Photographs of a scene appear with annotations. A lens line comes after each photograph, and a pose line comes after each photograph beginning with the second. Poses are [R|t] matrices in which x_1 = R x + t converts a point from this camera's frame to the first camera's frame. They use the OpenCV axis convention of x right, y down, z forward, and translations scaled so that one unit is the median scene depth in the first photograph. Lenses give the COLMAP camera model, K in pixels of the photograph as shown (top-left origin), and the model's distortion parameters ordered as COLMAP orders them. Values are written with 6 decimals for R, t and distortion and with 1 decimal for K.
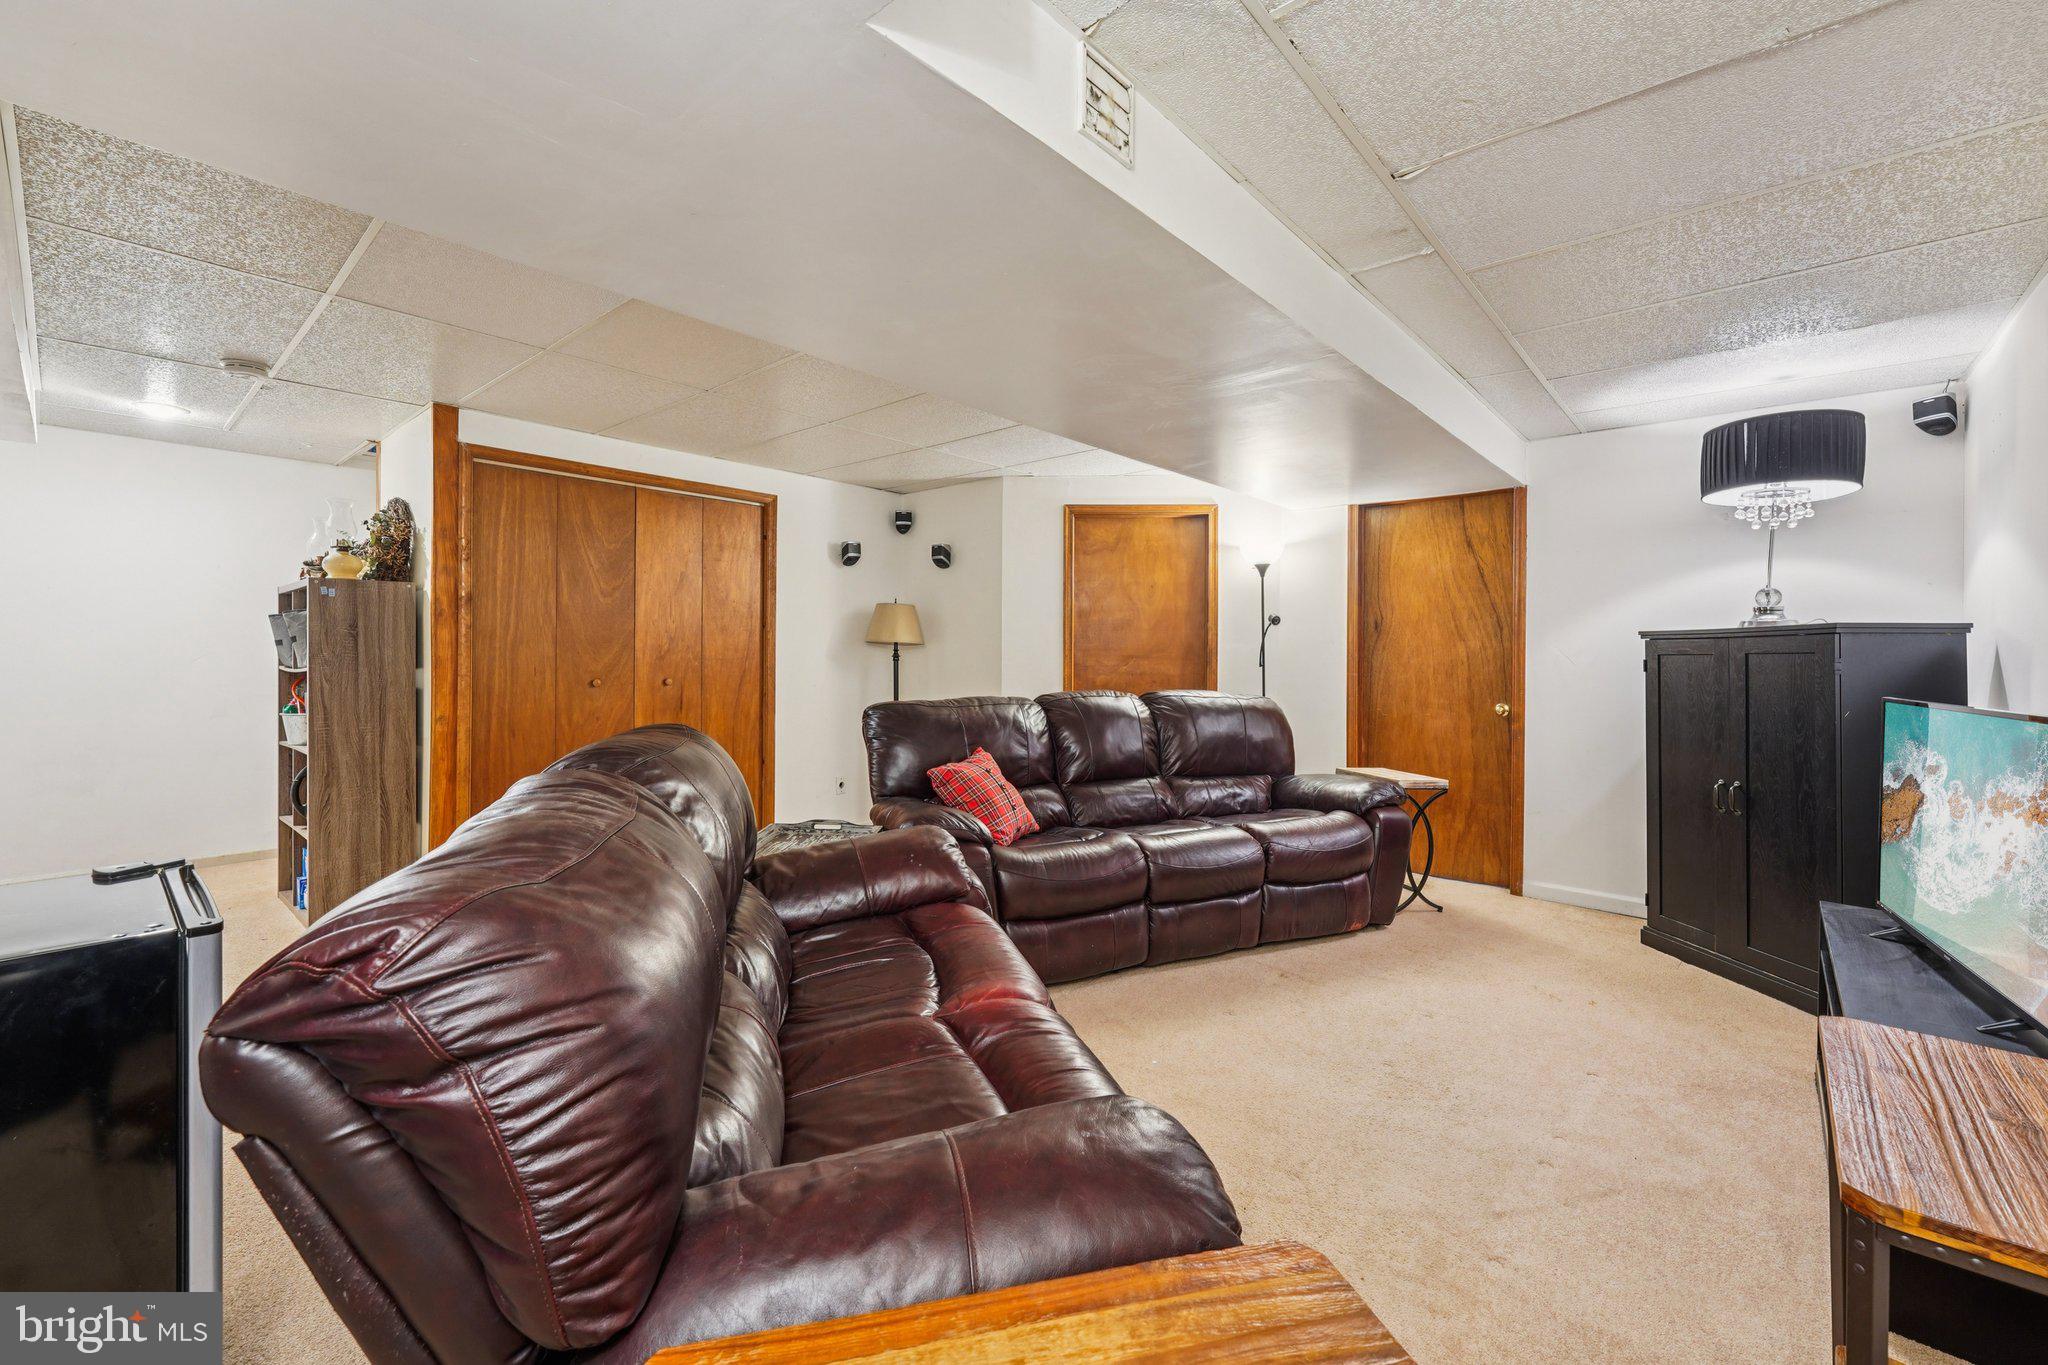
lens RADIAL K [[828.2, 0, 1024.0], [0, 828.2, 682.5], [0, 0, 1]] dist [0.000199, -0.000018]
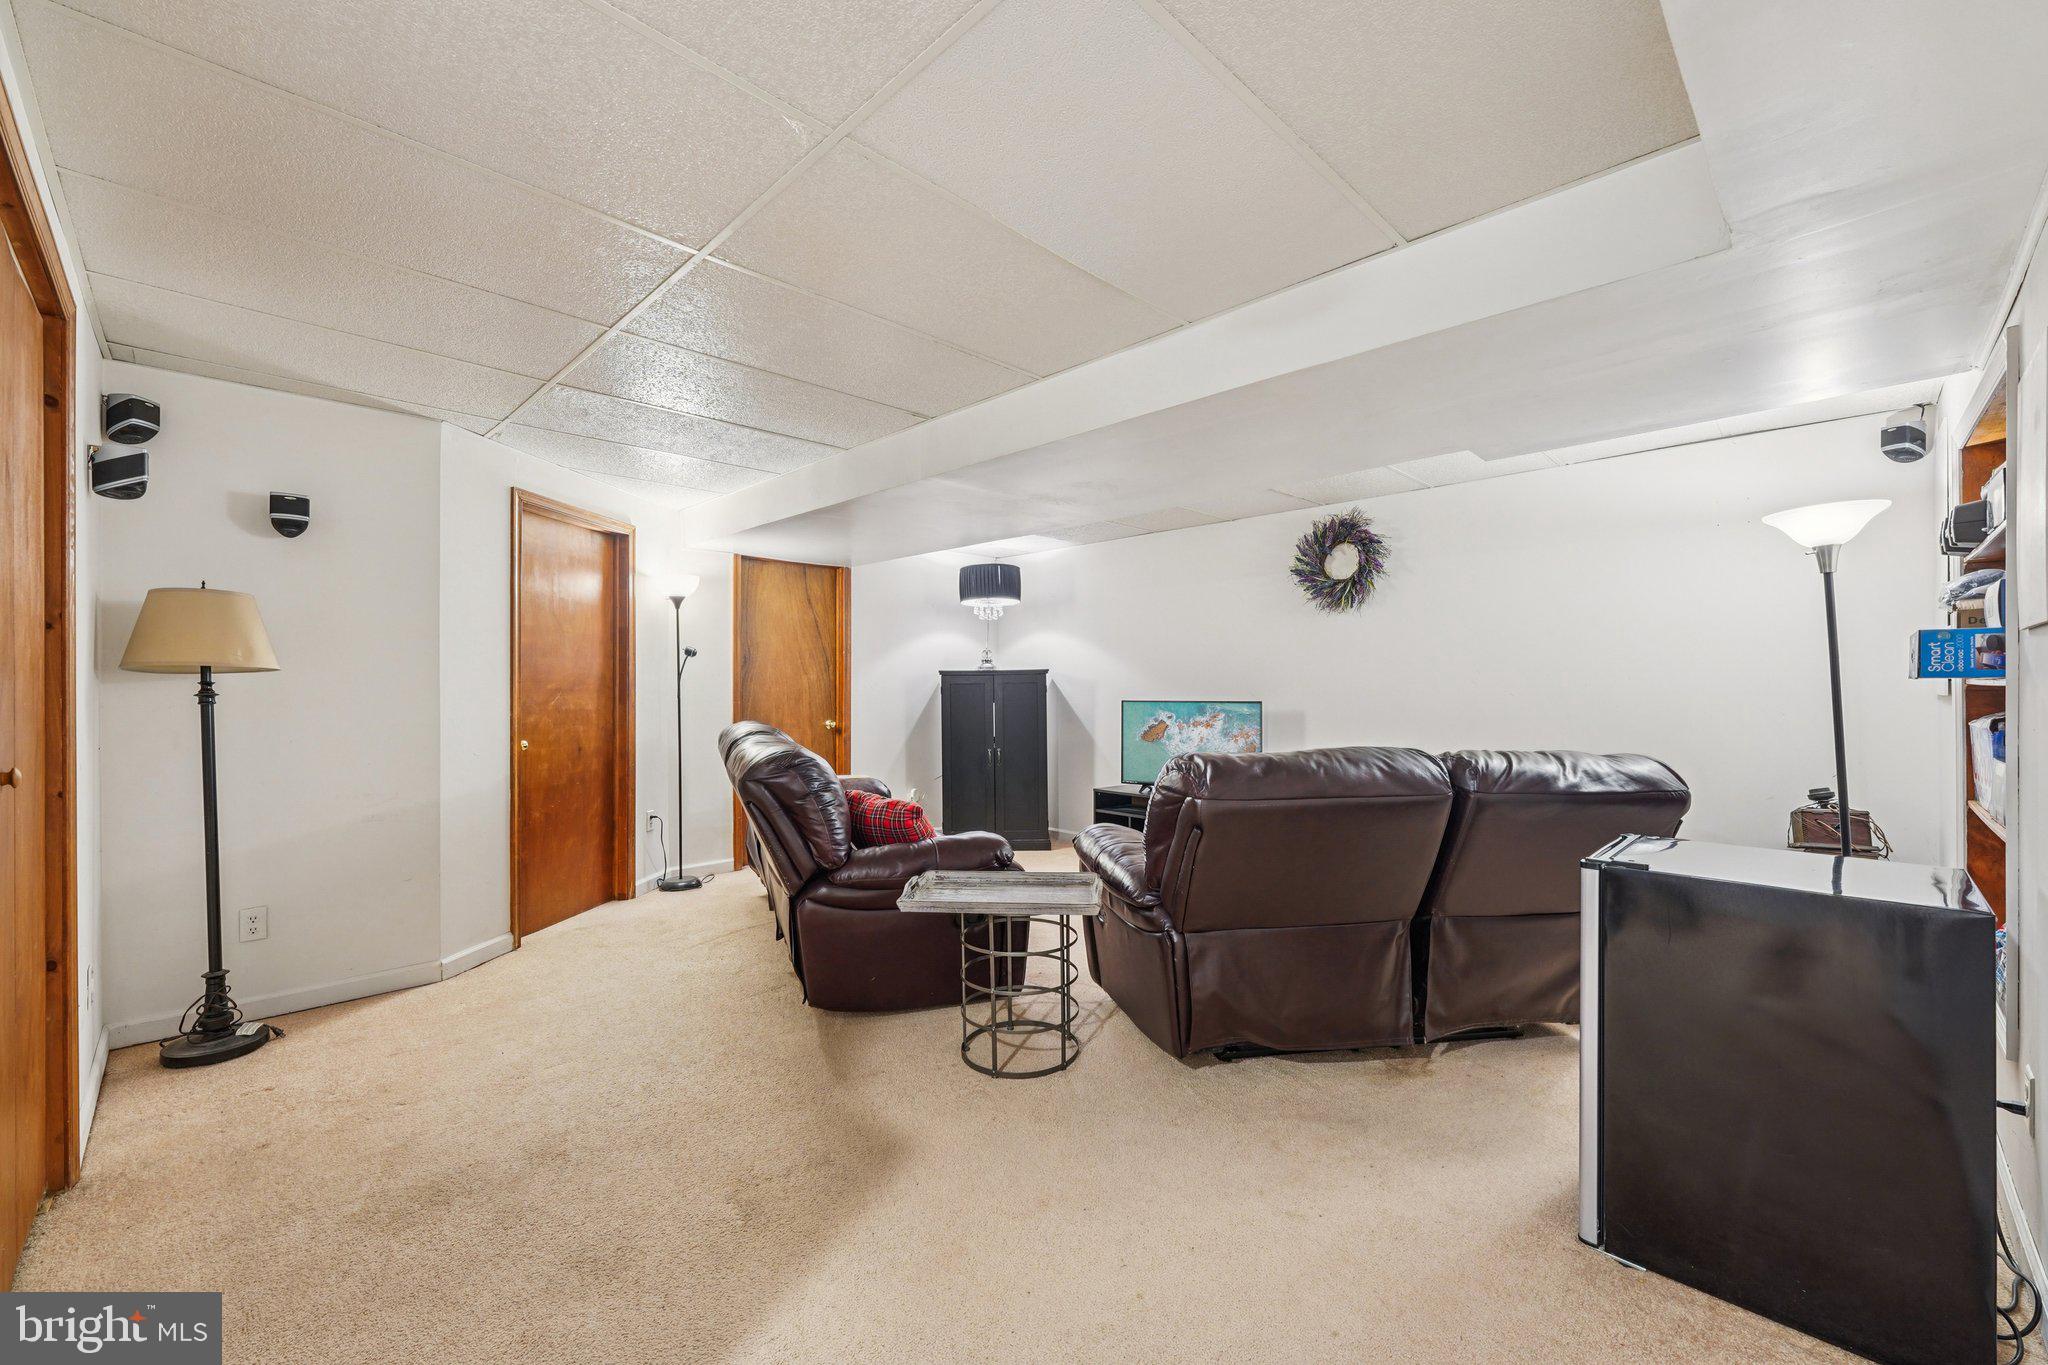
lens RADIAL K [[828.2, 0, 1024.0], [0, 828.2, 682.5], [0, 0, 1]] dist [0.000199, -0.000018]
pose [[0.060543, -0.003355, 0.998160, -0.763185], [0.037683, 0.999289, 0.001073, -0.025801], [-0.997454, 0.037549, 0.060627, 0.576455]]
